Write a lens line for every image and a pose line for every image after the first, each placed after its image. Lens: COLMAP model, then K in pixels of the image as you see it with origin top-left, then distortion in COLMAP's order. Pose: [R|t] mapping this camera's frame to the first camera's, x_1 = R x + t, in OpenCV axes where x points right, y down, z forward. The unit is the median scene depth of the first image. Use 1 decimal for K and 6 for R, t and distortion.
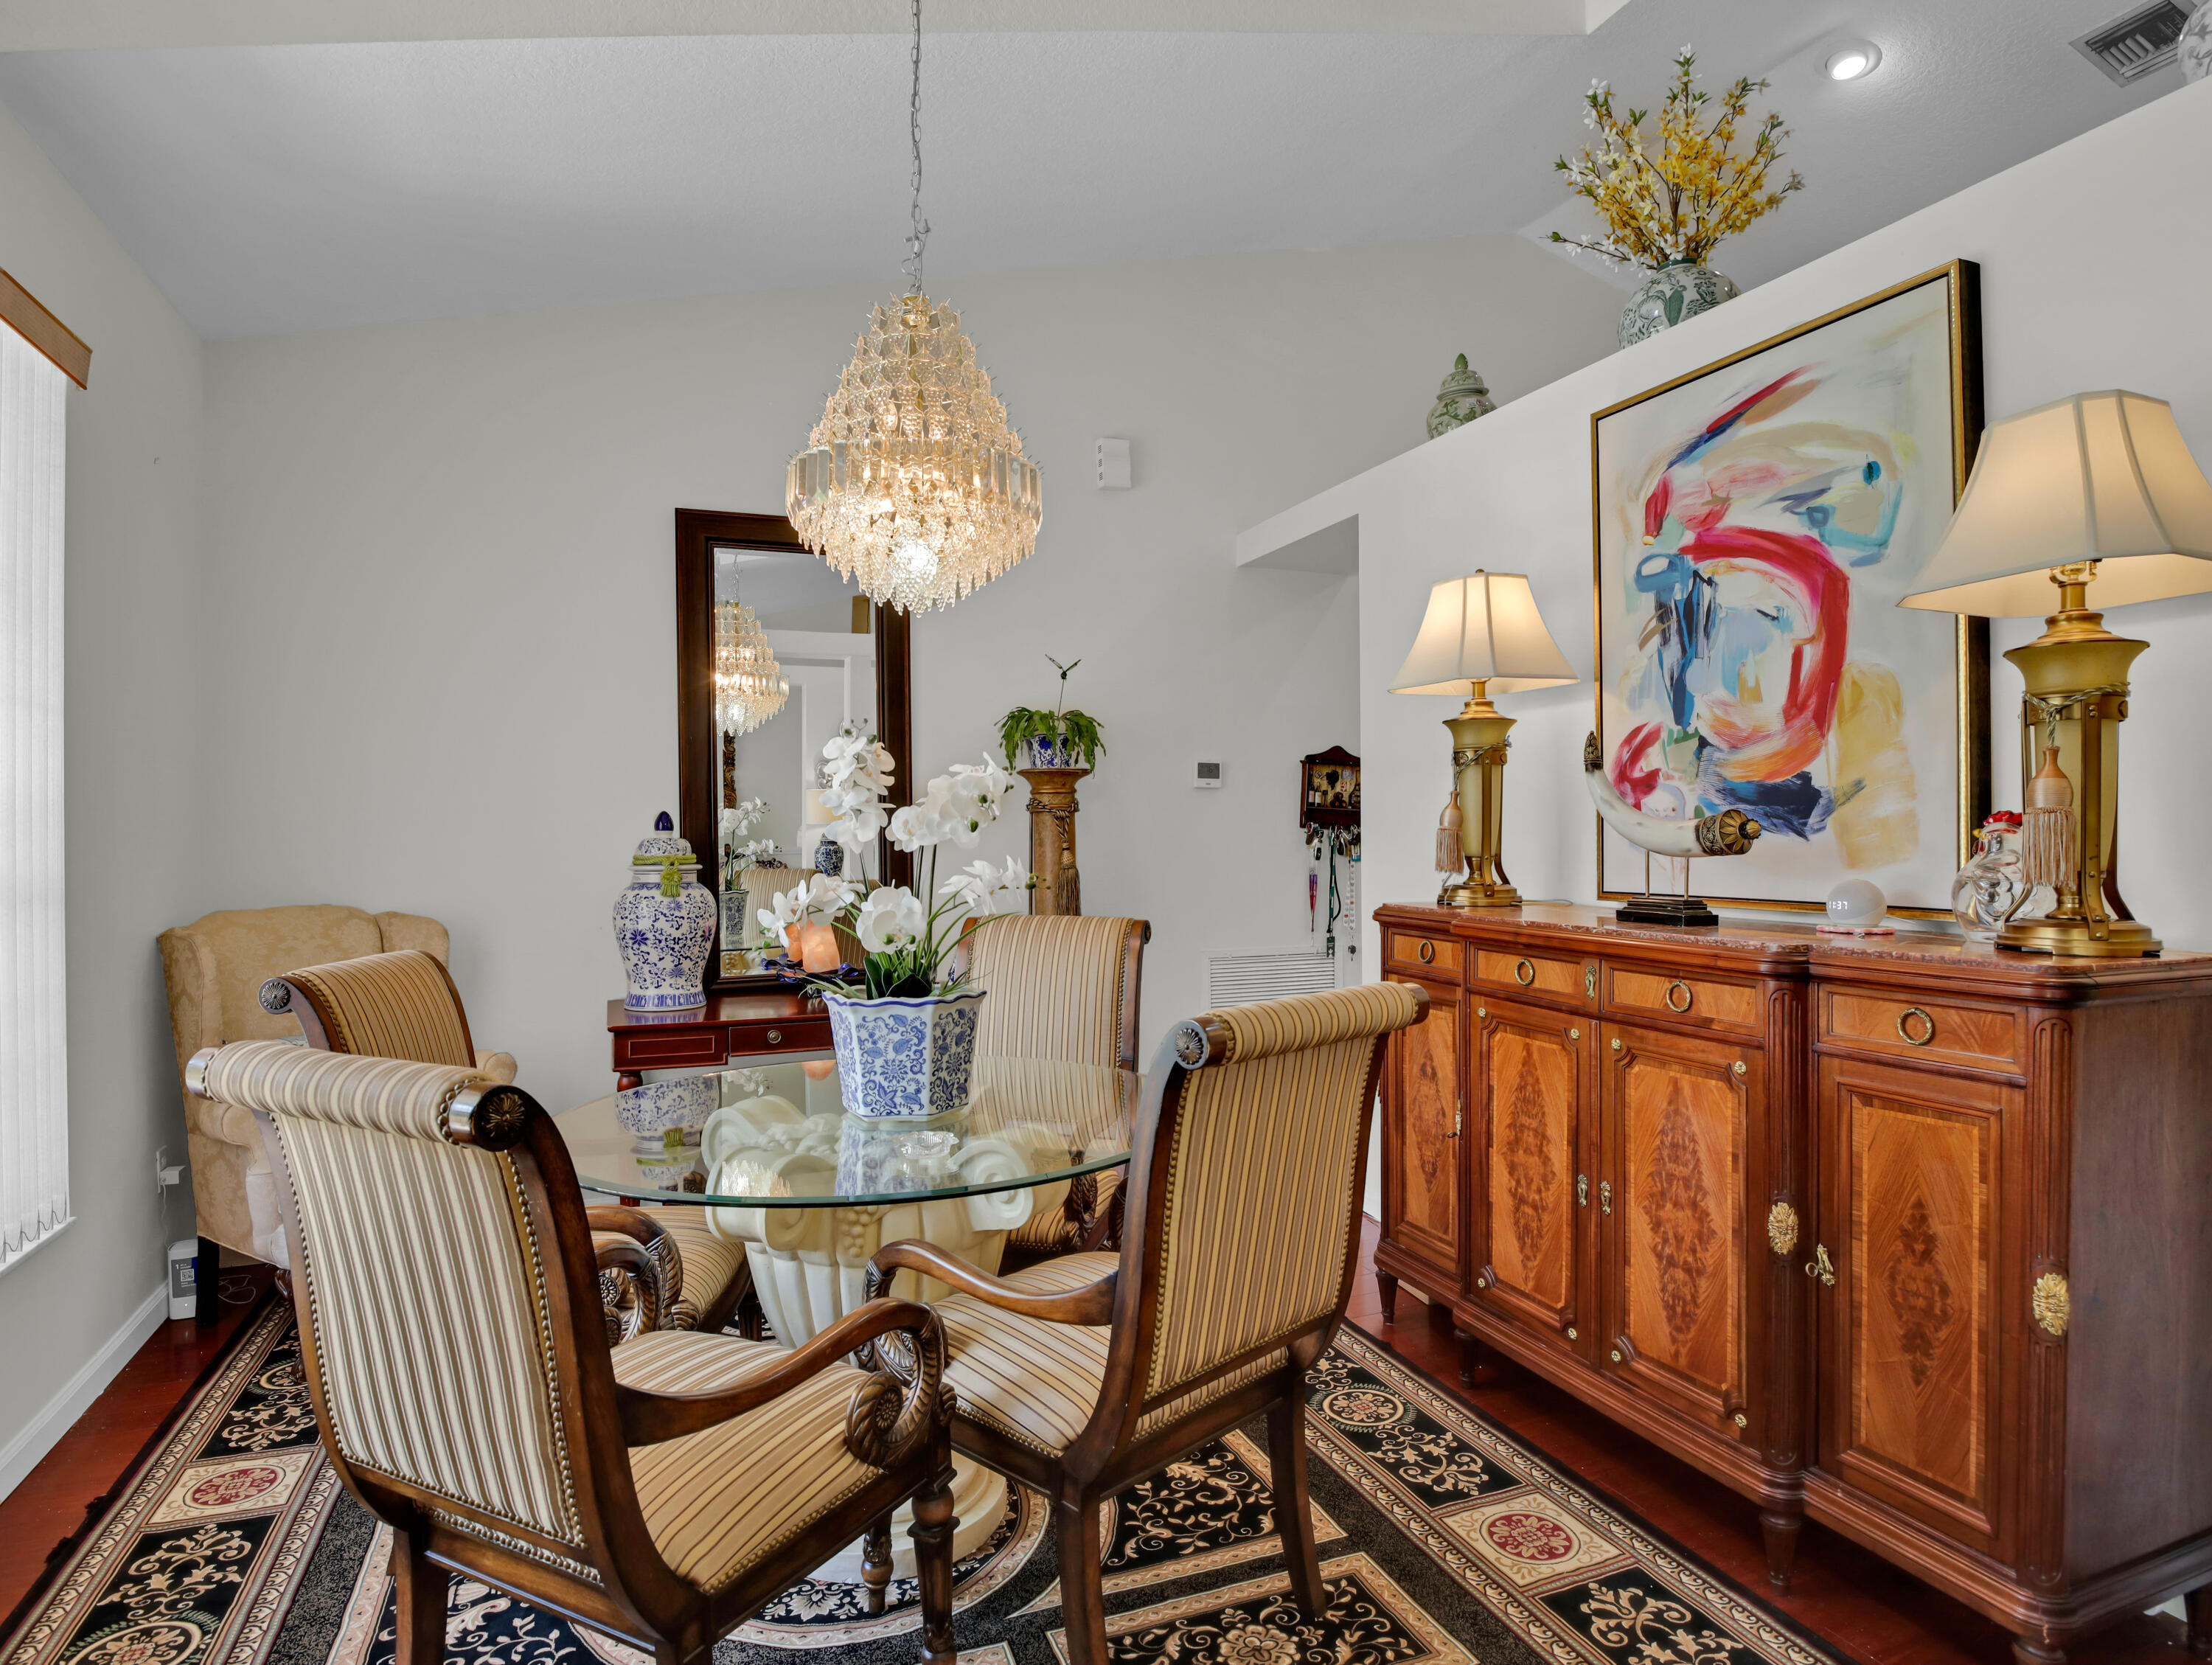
lens RADIAL K [[1222.1, 0, 1106.0], [0, 1222.1, 832.5], [0, 0, 1]] dist [-0.020417, -0.006795]
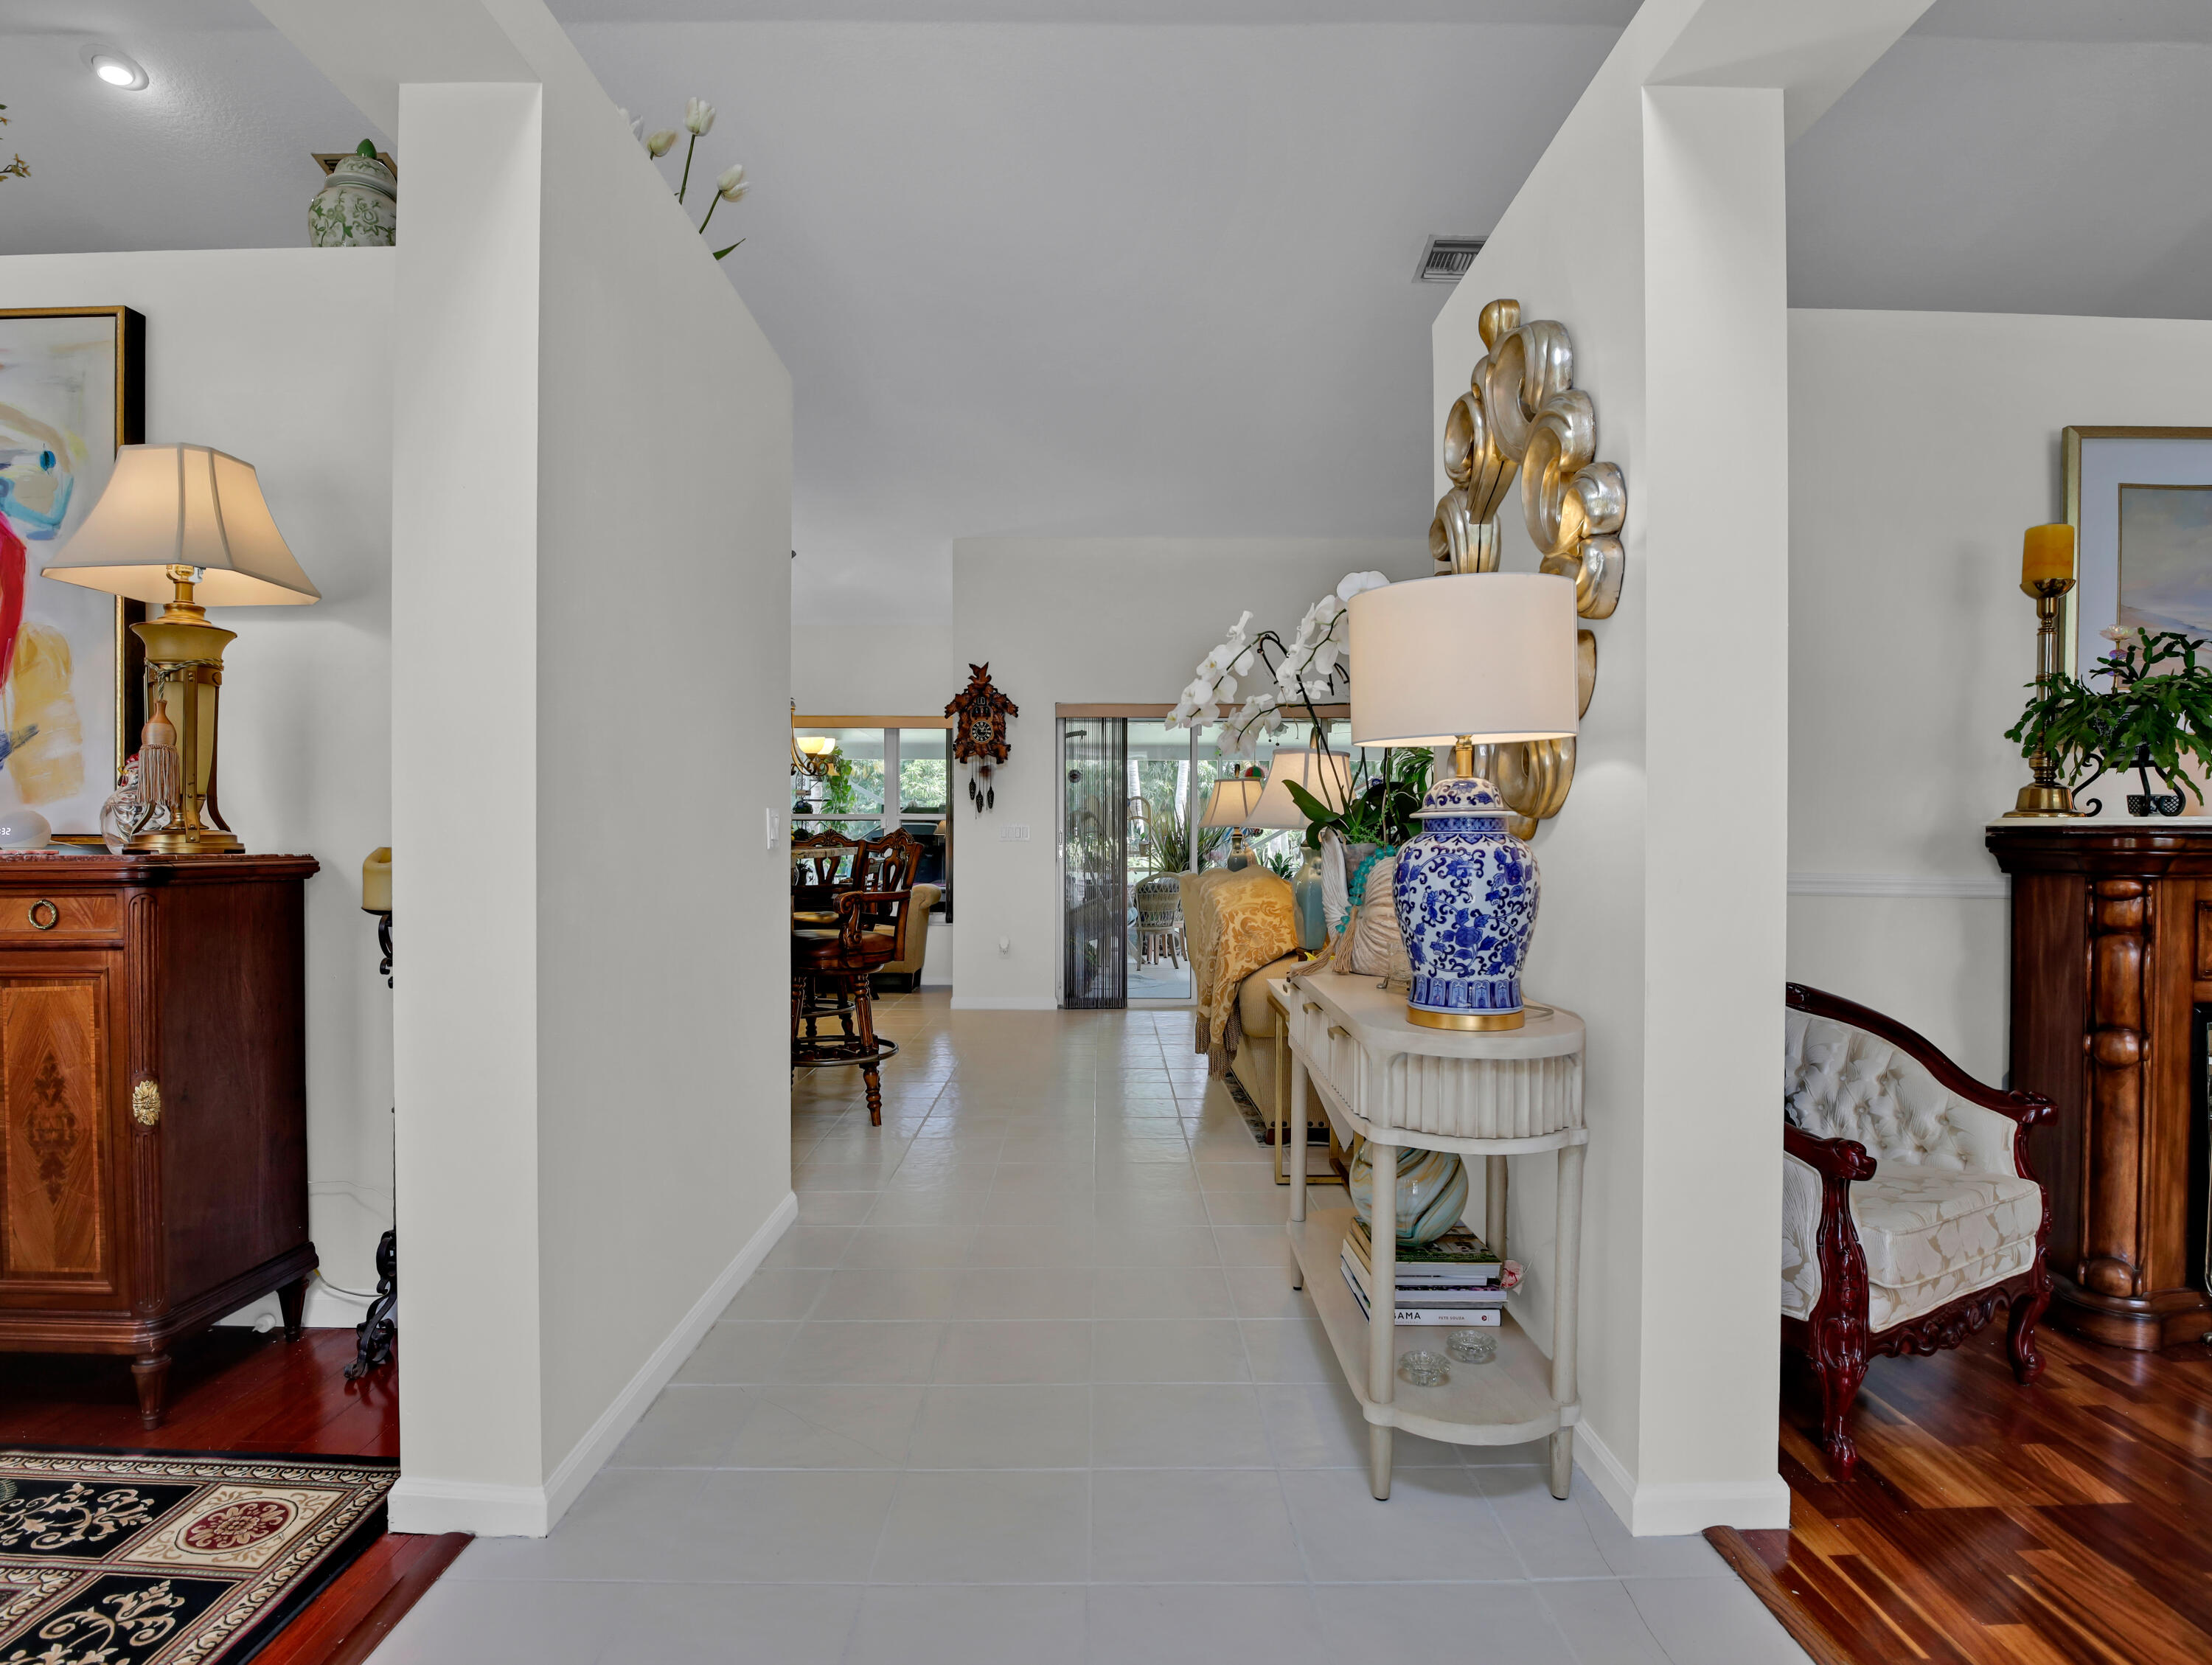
lens RADIAL K [[1218.2, 0, 1102.4], [0, 1218.2, 849.8], [0, 0, 1]] dist [-0.017706, -0.006900]
pose [[0.376245, -0.007902, 0.926487, -0.046948], [-0.000936, 0.999960, 0.008909, 0.064311], [-0.926520, -0.004220, 0.376222, -0.371635]]
